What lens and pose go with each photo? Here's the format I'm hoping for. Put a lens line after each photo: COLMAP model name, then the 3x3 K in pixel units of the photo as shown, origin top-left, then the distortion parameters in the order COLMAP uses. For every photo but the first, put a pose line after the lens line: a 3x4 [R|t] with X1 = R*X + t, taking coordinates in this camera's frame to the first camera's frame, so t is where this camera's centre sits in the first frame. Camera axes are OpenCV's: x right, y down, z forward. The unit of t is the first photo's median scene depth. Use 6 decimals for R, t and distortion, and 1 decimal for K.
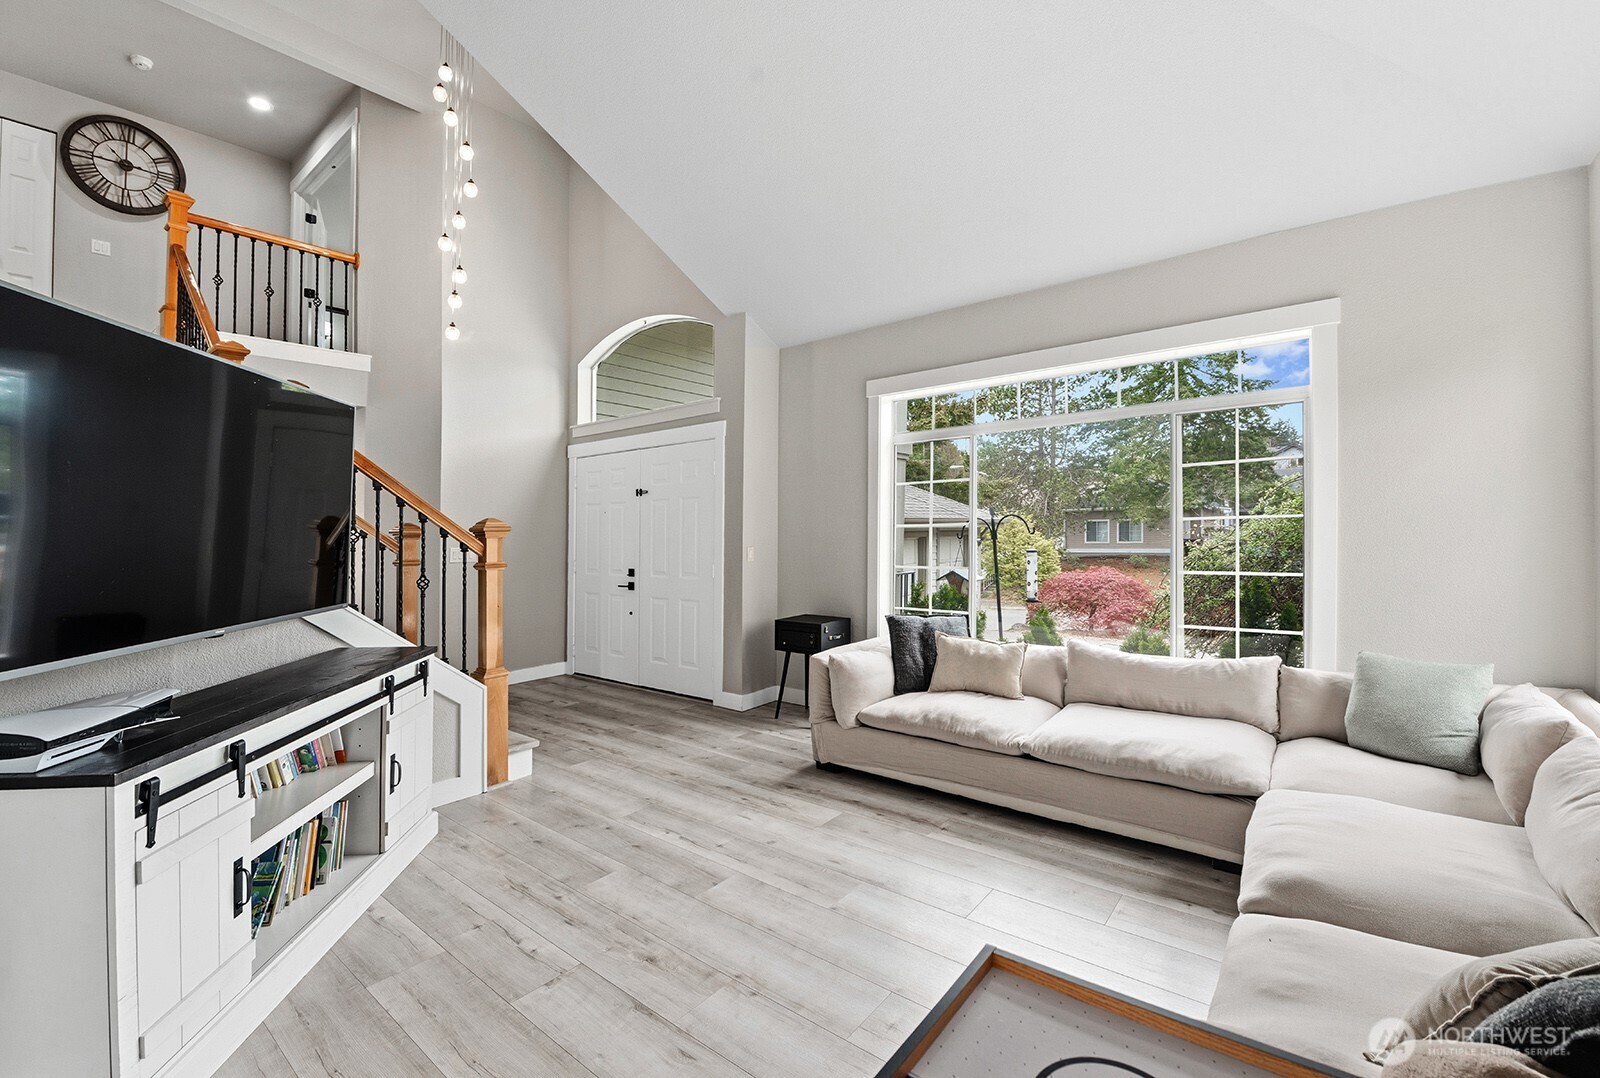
lens RADIAL K [[681.4, 0, 810.4], [0, 681.4, 534.4], [0, 0, 1]] dist [-0.002431, -0.000201]
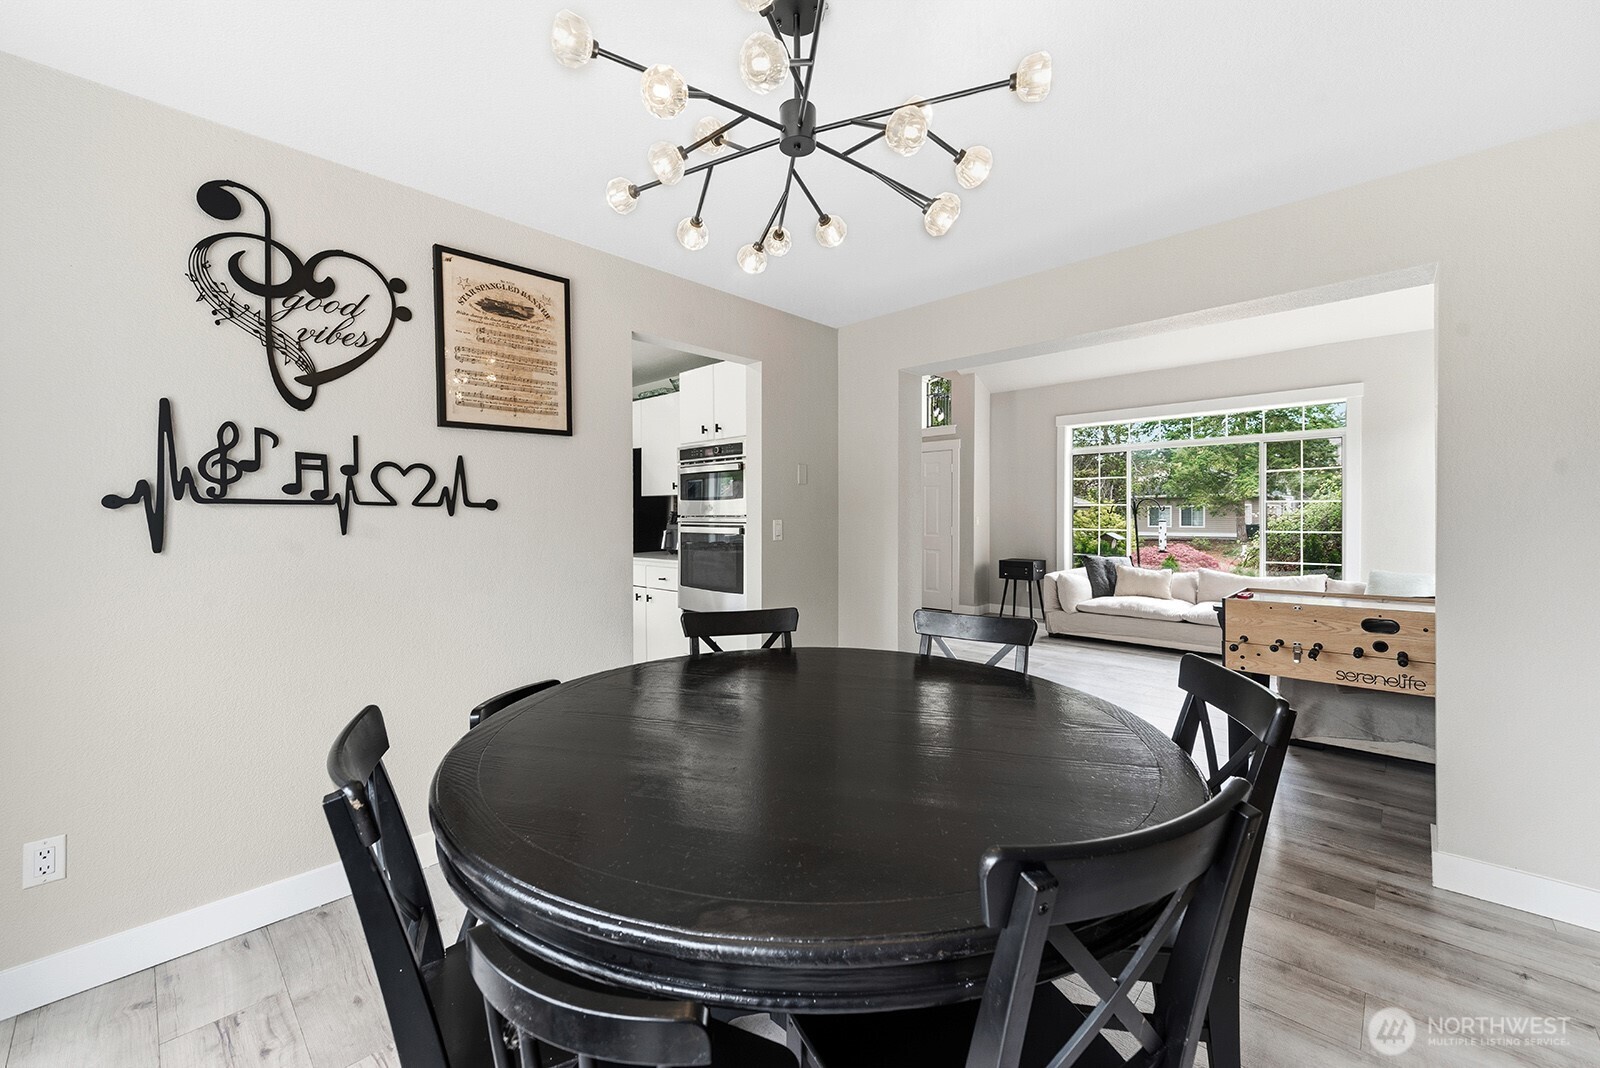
lens RADIAL K [[676.8, 0, 747.9], [0, 676.8, 512.2], [0, 0, 1]] dist [-0.001662, -0.000269]
pose [[0.992364, 0.011040, -0.122850, -0.548847], [-0.012255, 0.999883, -0.009137, 0.036006], [0.122735, 0.010573, 0.992383, -0.862134]]
